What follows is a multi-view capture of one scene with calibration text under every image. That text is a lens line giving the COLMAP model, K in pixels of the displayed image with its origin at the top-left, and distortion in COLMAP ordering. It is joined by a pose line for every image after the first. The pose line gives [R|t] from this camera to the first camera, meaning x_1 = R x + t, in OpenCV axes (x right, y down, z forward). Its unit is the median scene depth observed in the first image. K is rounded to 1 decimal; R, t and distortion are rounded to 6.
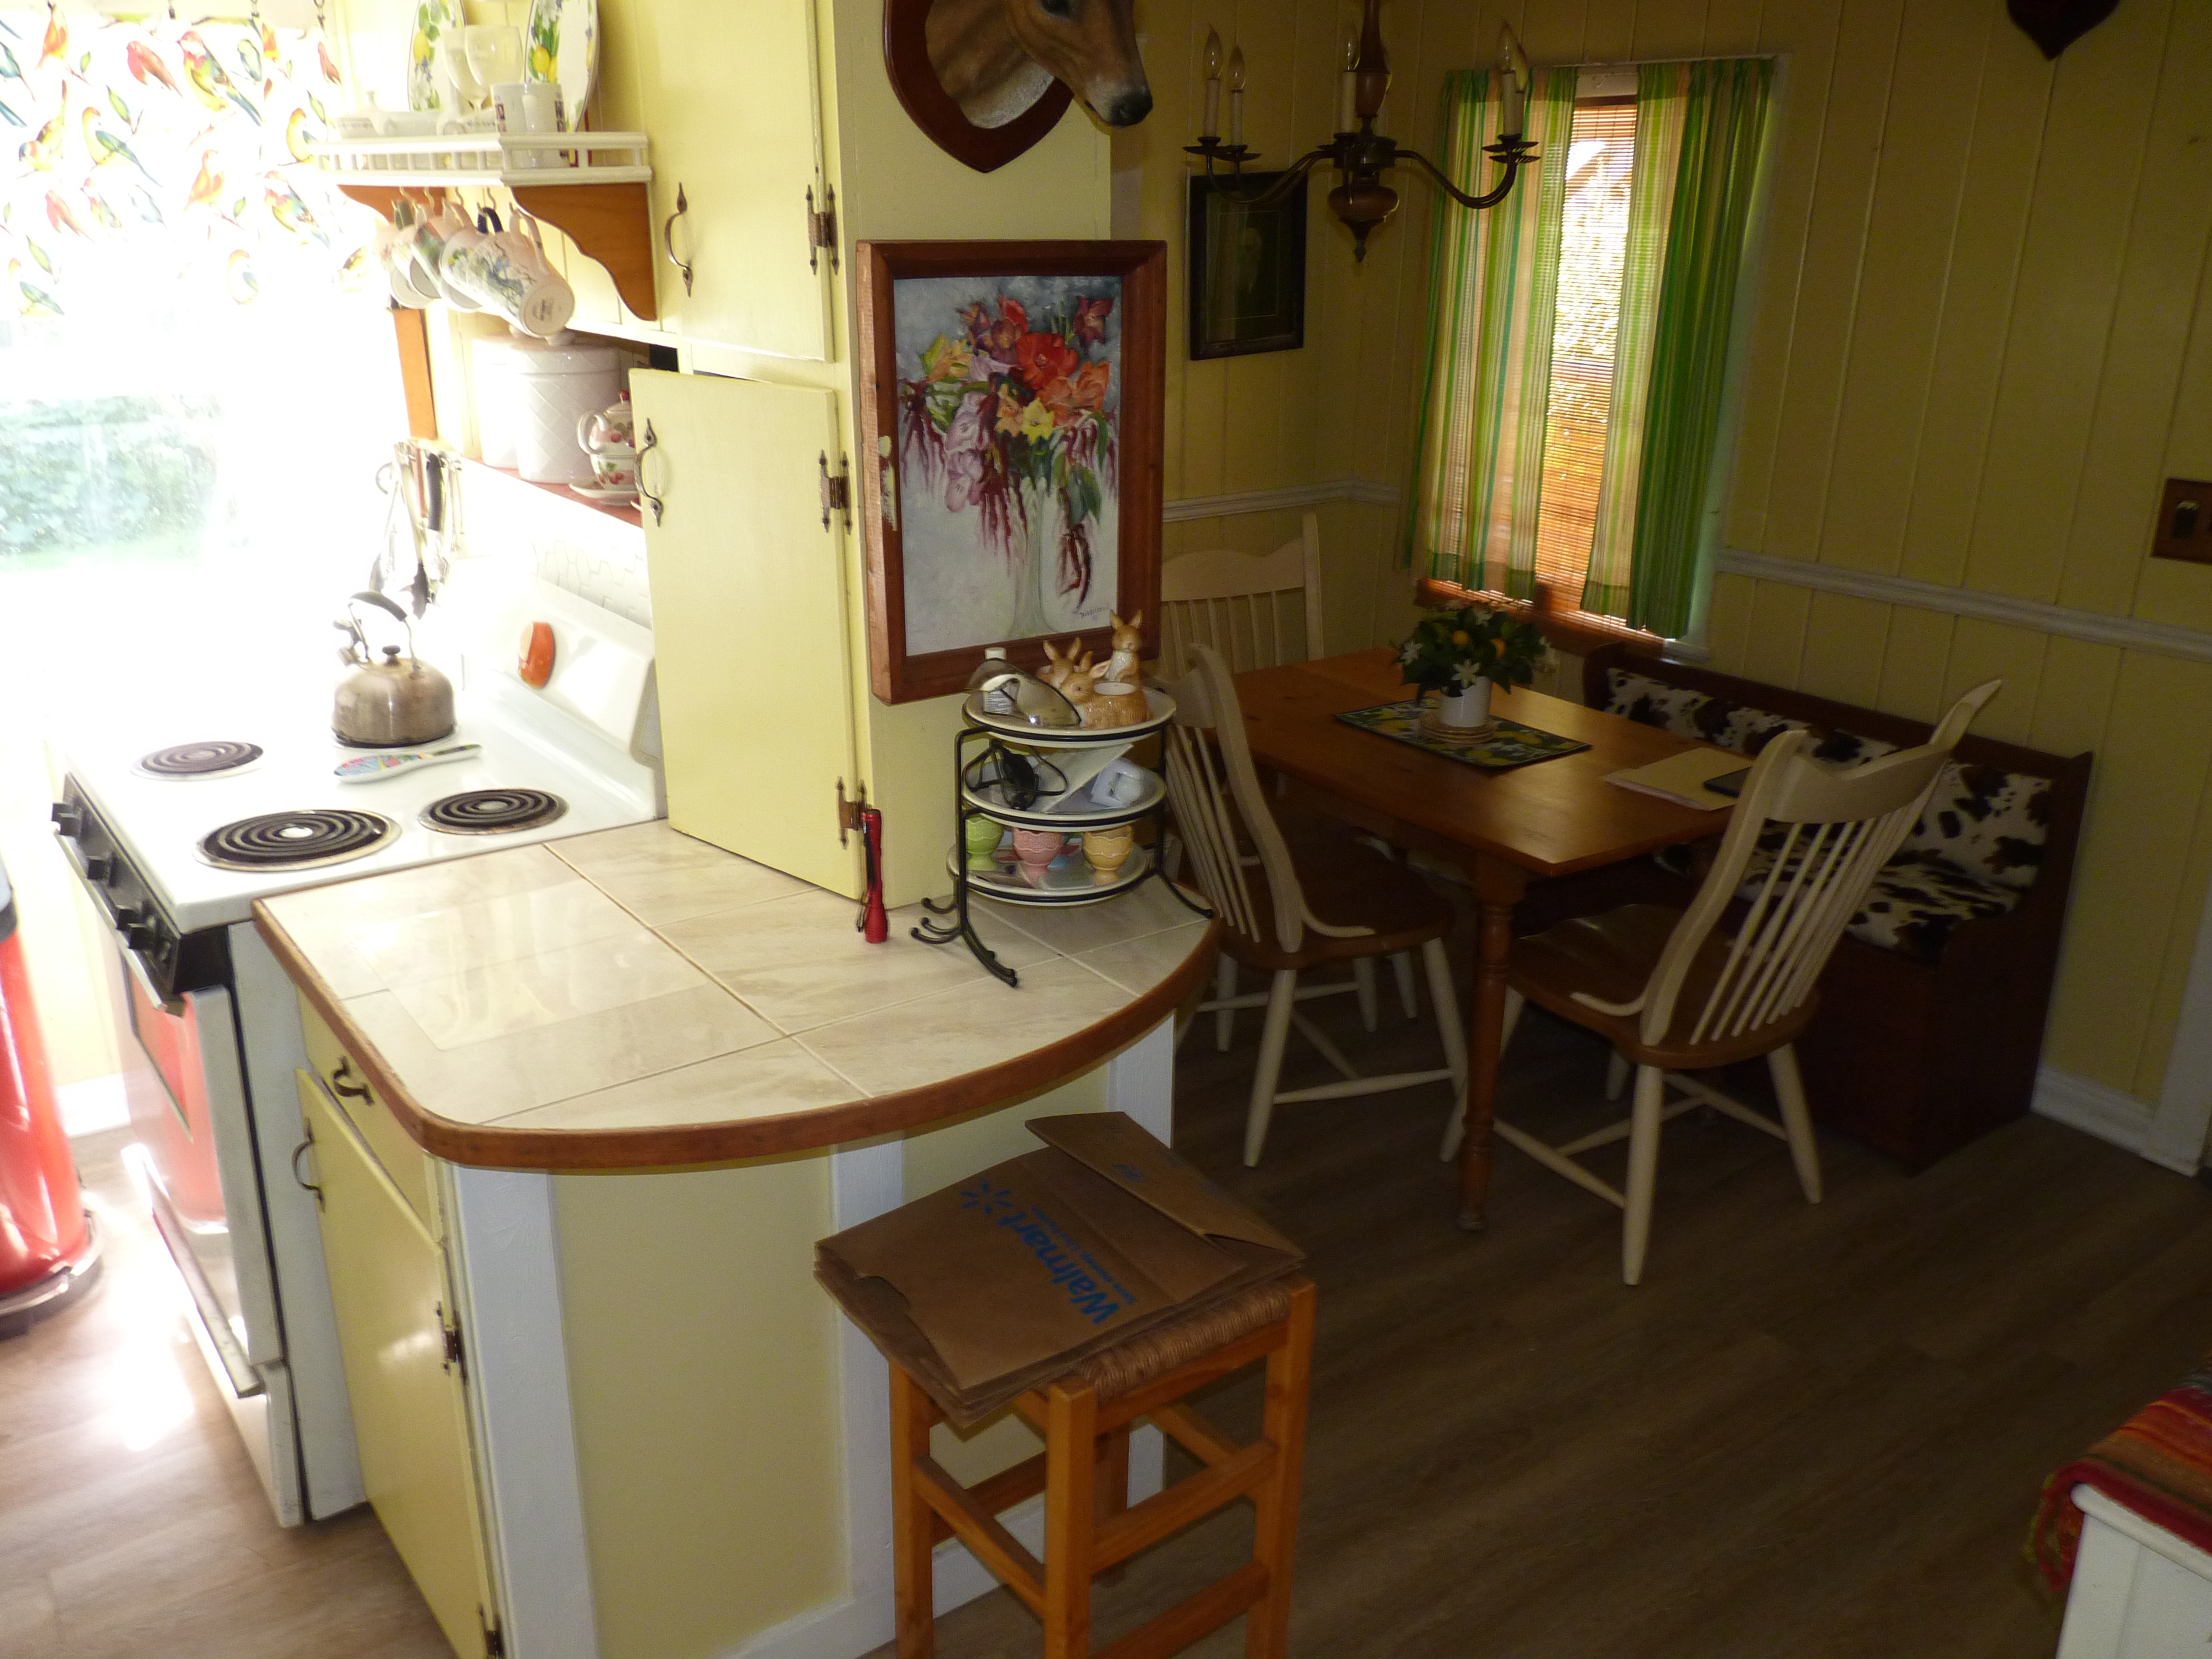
lens RADIAL K [[1778.8, 0, 1108.0], [0, 1778.8, 833.2], [0, 0, 1]] dist [-0.021390, 0.009780]
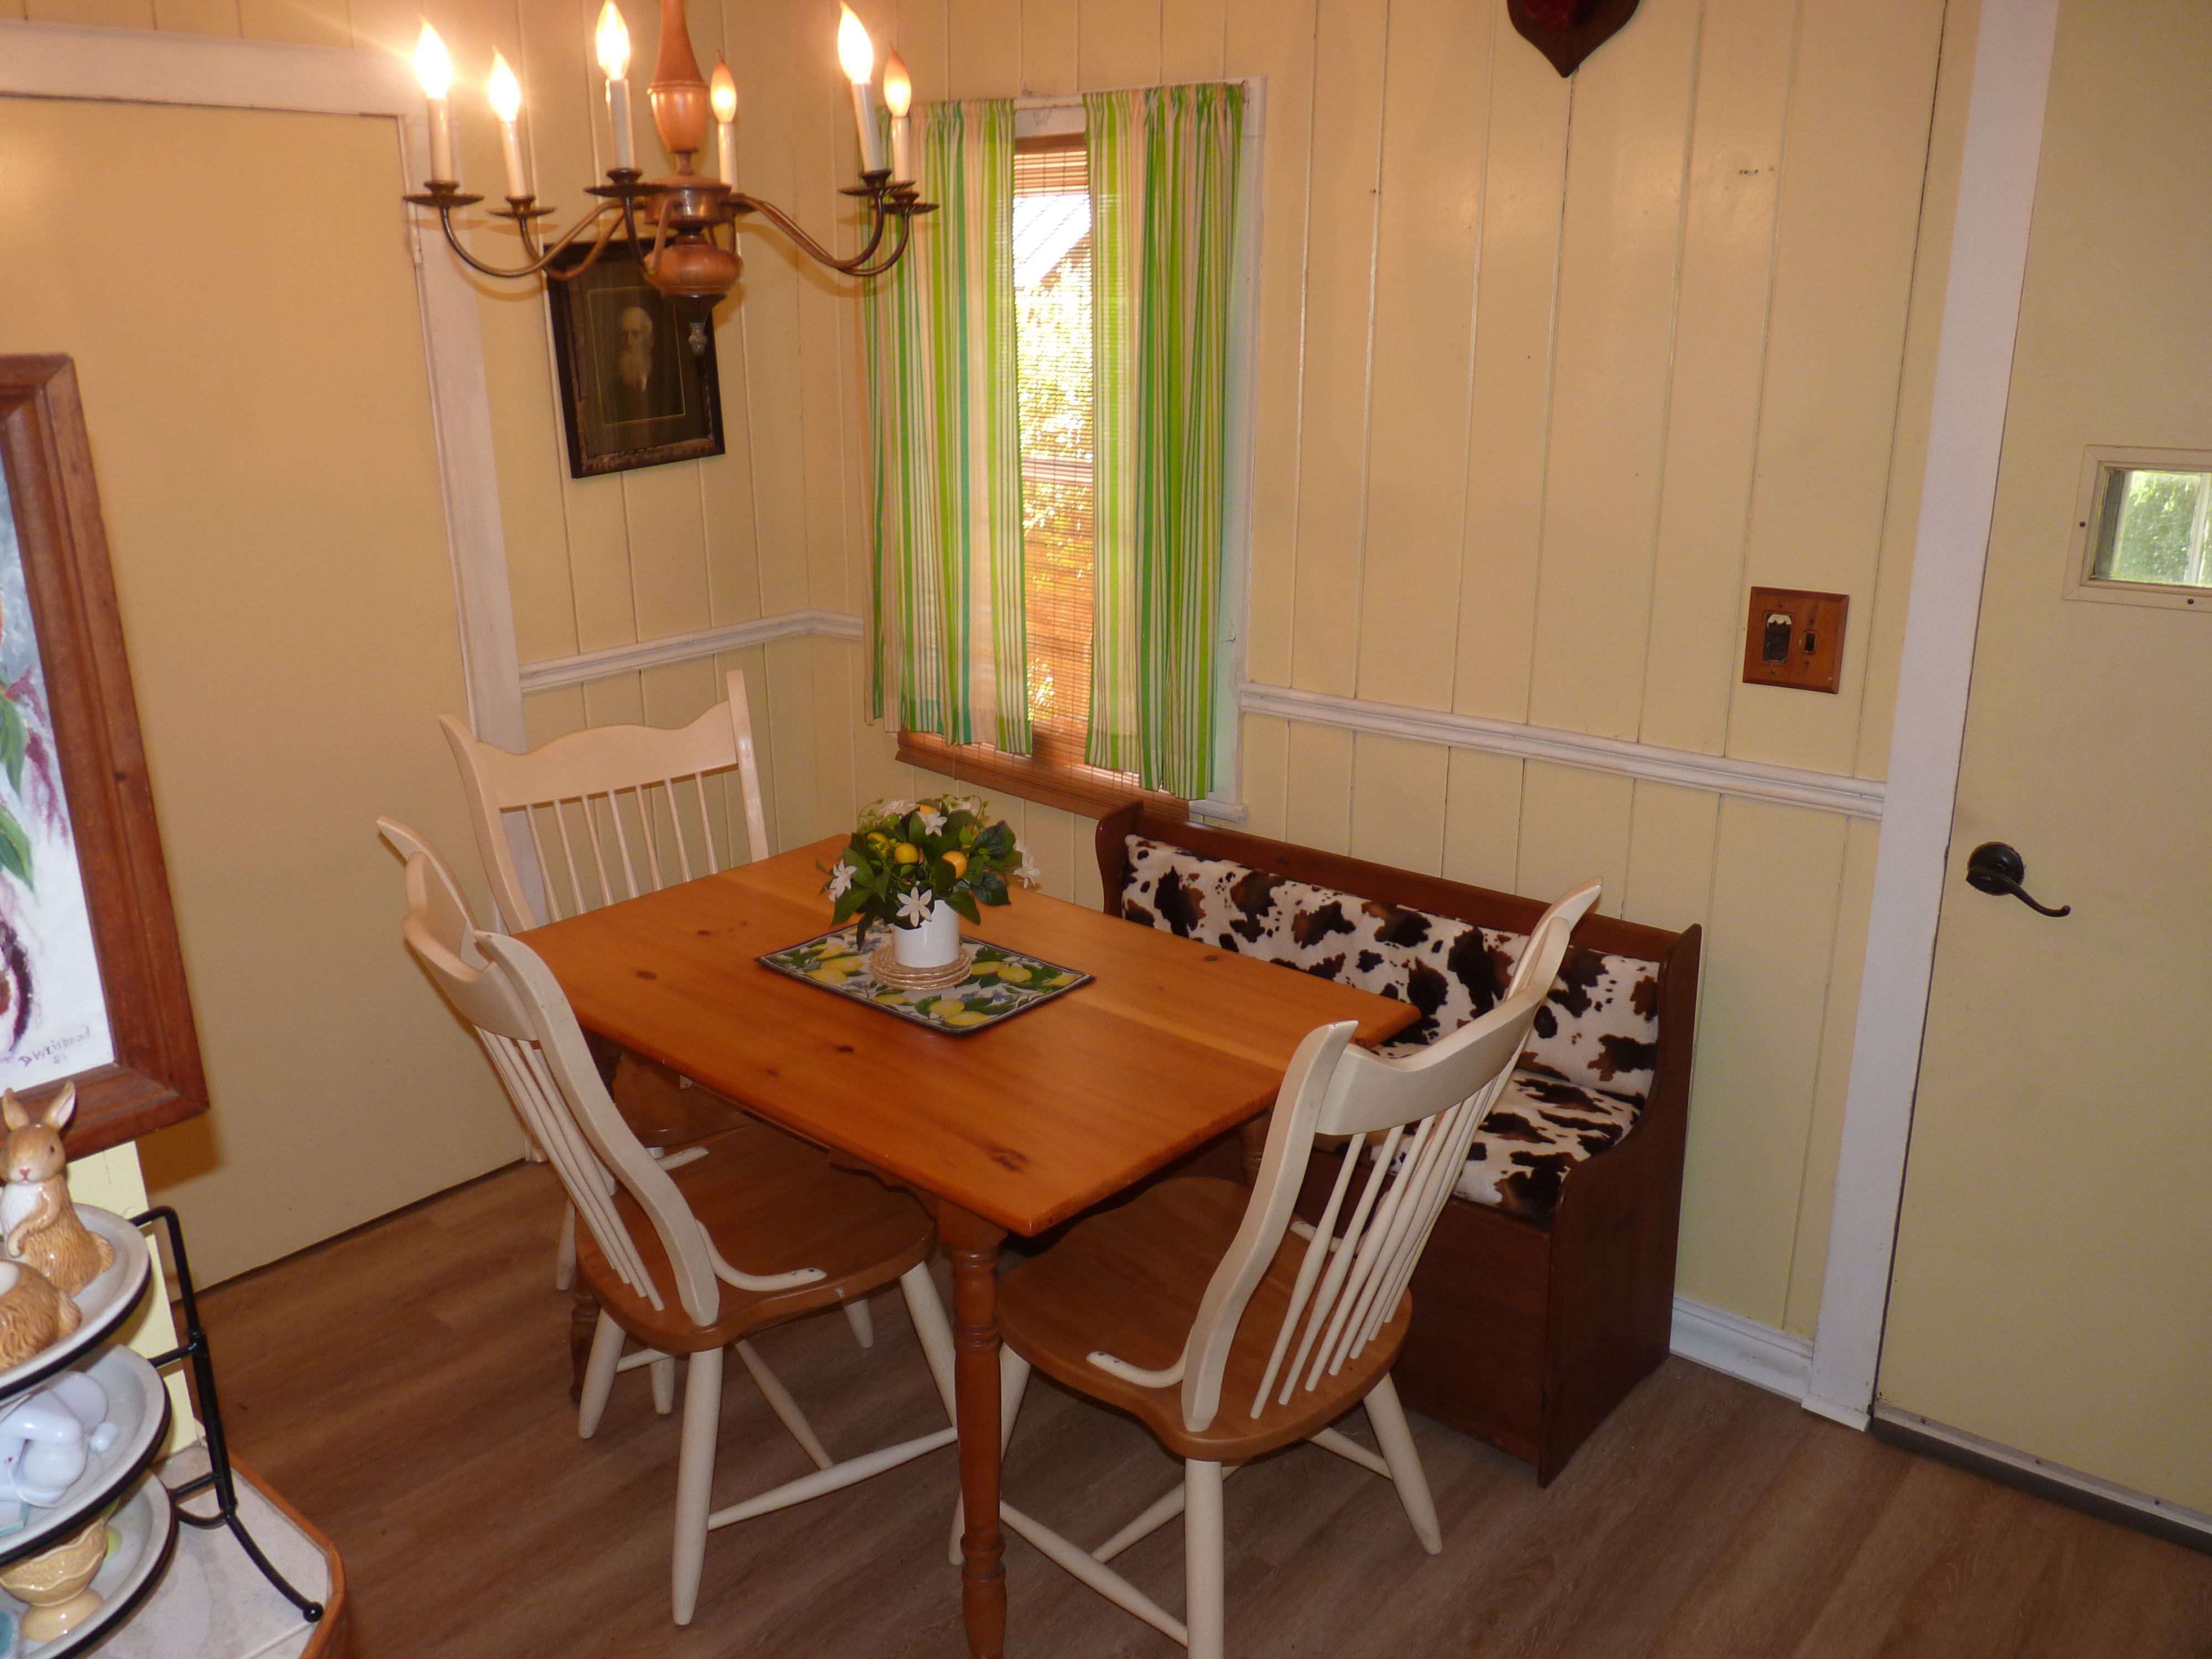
lens RADIAL K [[1778.8, 0, 1103.4], [0, 1778.8, 828.6], [0, 0, 1]] dist [-0.021390, 0.009780]
pose [[0.971899, -0.087102, 0.218691, 0.116300], [0.095654, 0.994998, -0.028805, -0.090374], [-0.215088, 0.048914, 0.975369, 0.261166]]
